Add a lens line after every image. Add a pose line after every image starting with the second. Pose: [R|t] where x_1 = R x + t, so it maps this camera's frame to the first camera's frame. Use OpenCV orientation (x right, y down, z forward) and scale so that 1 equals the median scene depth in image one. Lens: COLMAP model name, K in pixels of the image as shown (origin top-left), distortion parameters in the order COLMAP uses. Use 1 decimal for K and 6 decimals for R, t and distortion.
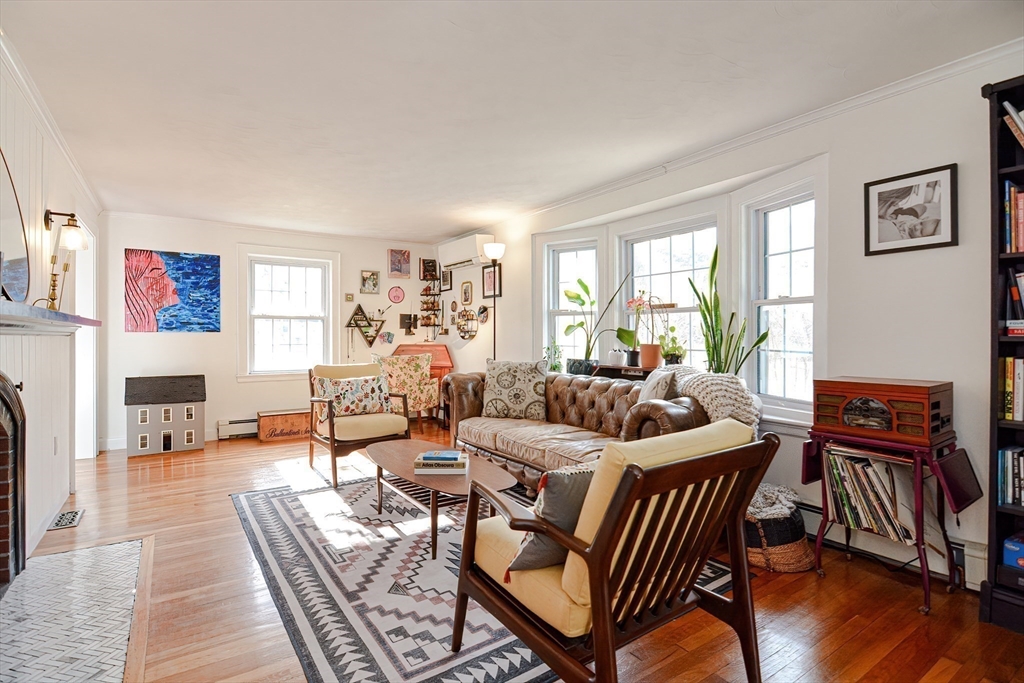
lens RADIAL K [[508.3, 0, 512.2], [0, 508.3, 335.1], [0, 0, 1]] dist [0.006030, -0.011778]
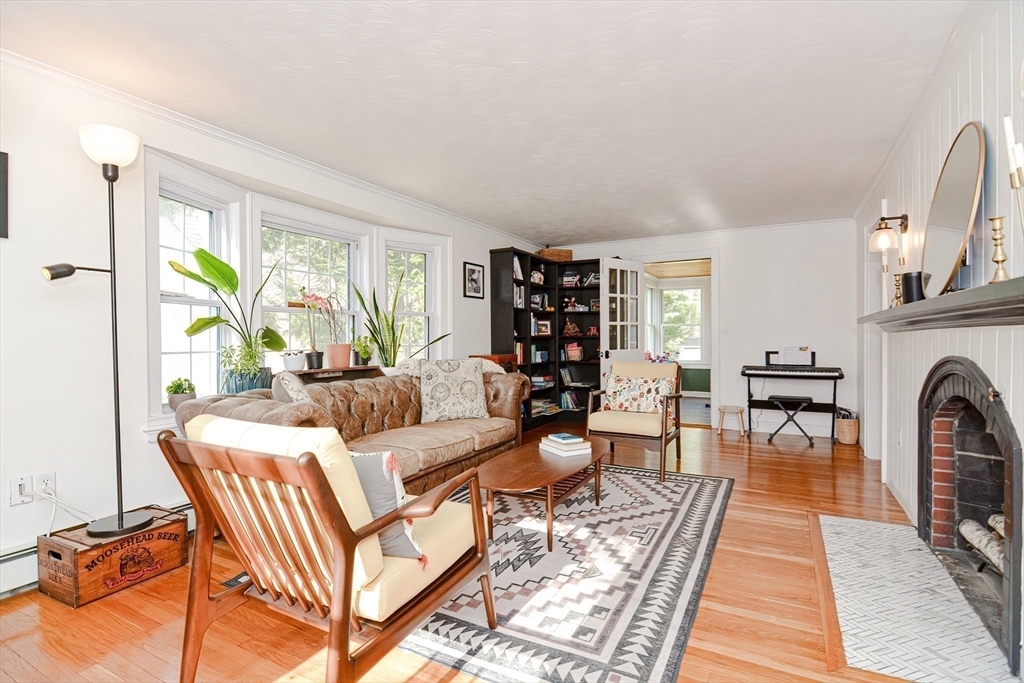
lens RADIAL K [[489.2, 0, 512.0], [0, 489.2, 341.5], [0, 0, 1]] dist [0.001267, -0.011054]
pose [[-0.458164, 0.002743, 0.888864, -1.162115], [0.012822, 0.999912, 0.003523, 0.019360], [-0.888775, 0.013011, -0.458159, 1.768892]]
